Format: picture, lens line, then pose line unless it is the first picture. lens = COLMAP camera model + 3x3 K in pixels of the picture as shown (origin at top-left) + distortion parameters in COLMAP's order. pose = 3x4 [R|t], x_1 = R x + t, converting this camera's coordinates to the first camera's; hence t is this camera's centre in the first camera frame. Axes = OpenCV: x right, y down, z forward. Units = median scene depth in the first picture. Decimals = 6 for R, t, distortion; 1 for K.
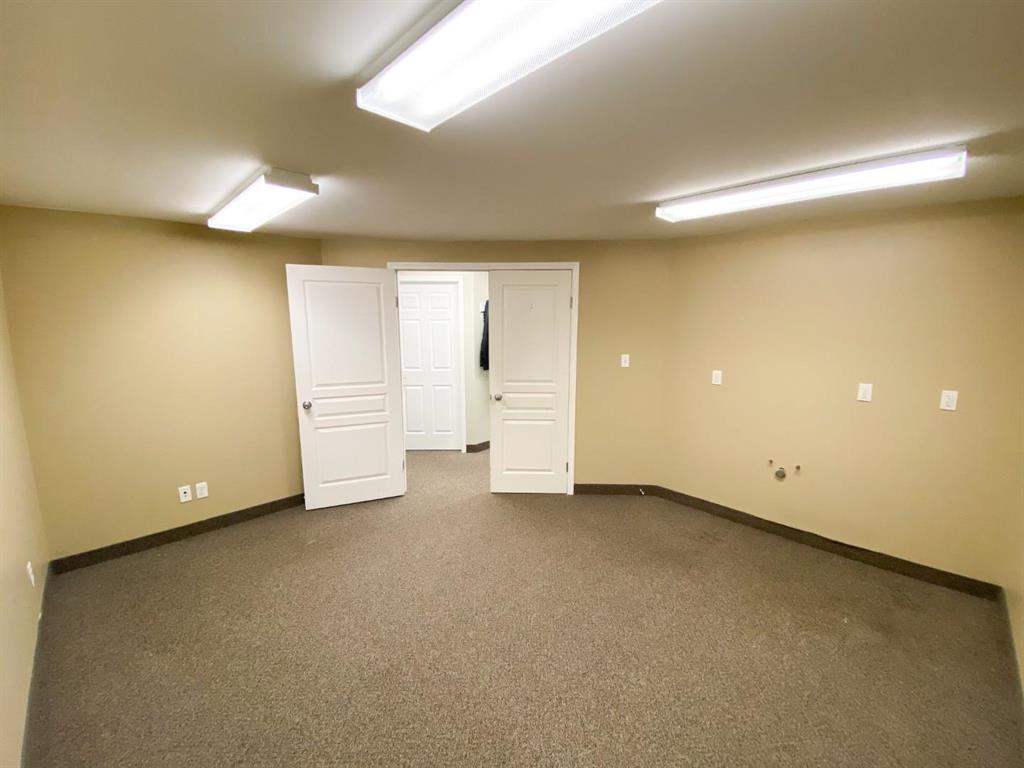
lens RADIAL K [[414.3, 0, 508.4], [0, 414.3, 380.2], [0, 0, 1]] dist [-0.000425, -0.000219]
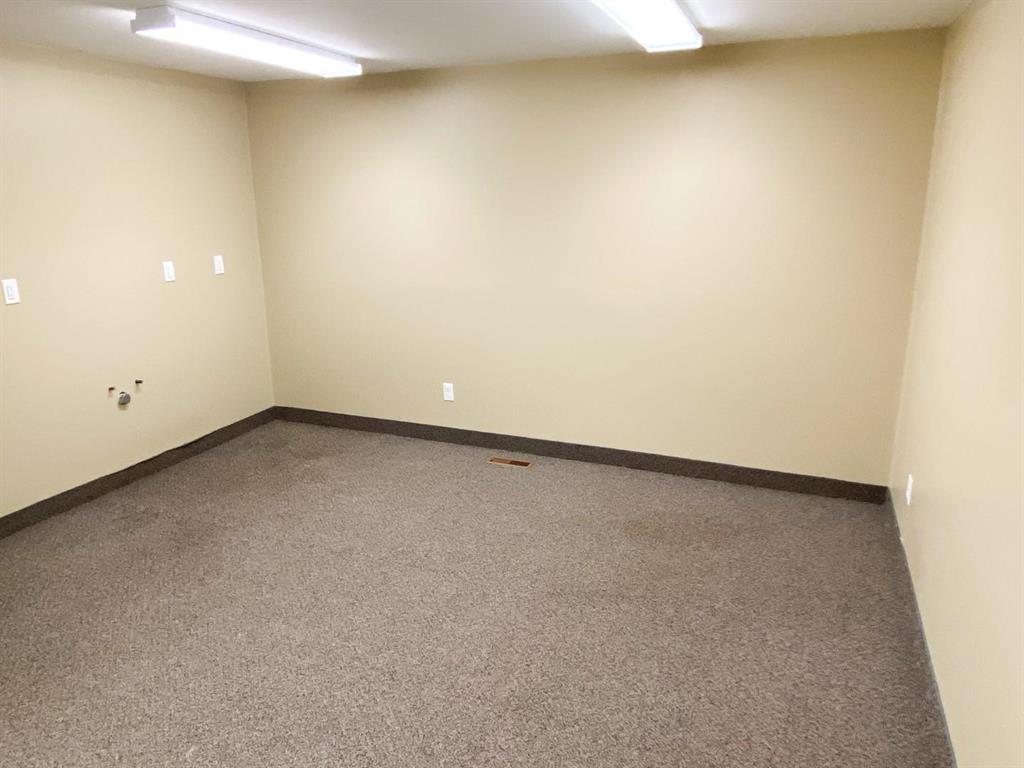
lens RADIAL K [[709.4, 0, 507.7], [0, 709.4, 372.8], [0, 0, 1]] dist [0.086707, -0.117403]
pose [[-0.402557, -0.218793, 0.888863, -0.782657], [0.144909, 0.943541, 0.297880, -0.109107], [-0.903852, 0.248718, -0.348124, 0.834580]]
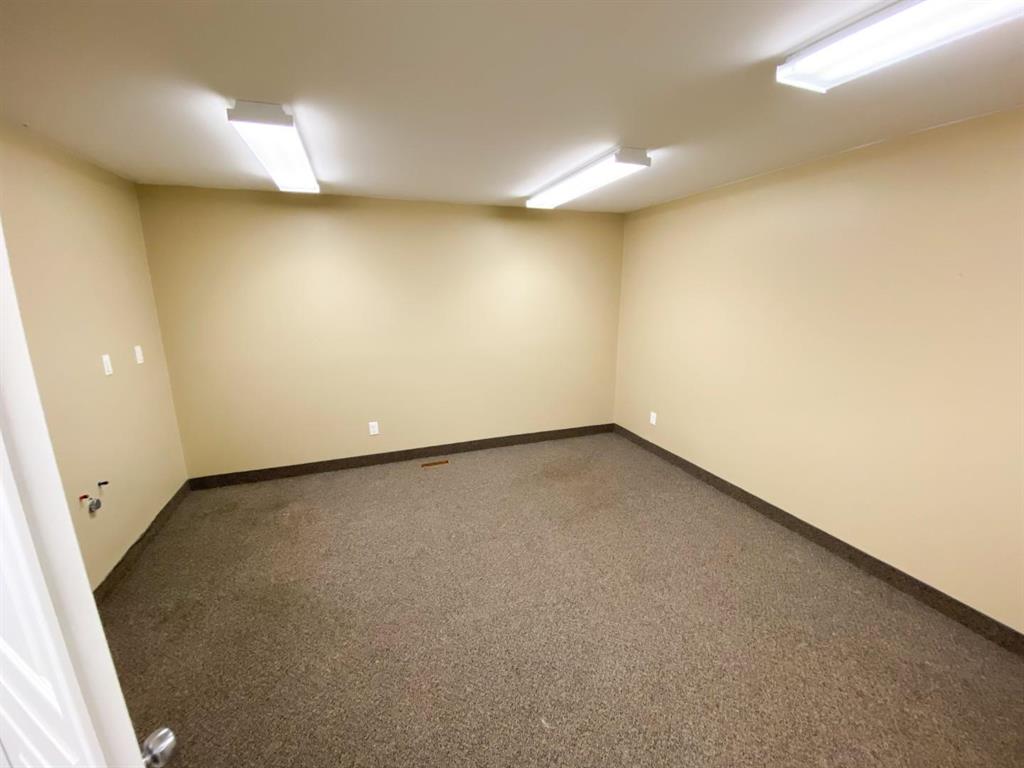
lens RADIAL K [[448.5, 0, 515.4], [0, 448.5, 360.4], [0, 0, 1]] dist [-0.001651, -0.000399]
pose [[-0.908280, -0.056921, 0.414472, -0.287925], [0.081691, 0.947500, 0.309143, -0.184117], [-0.410309, 0.314647, -0.855946, 1.307058]]
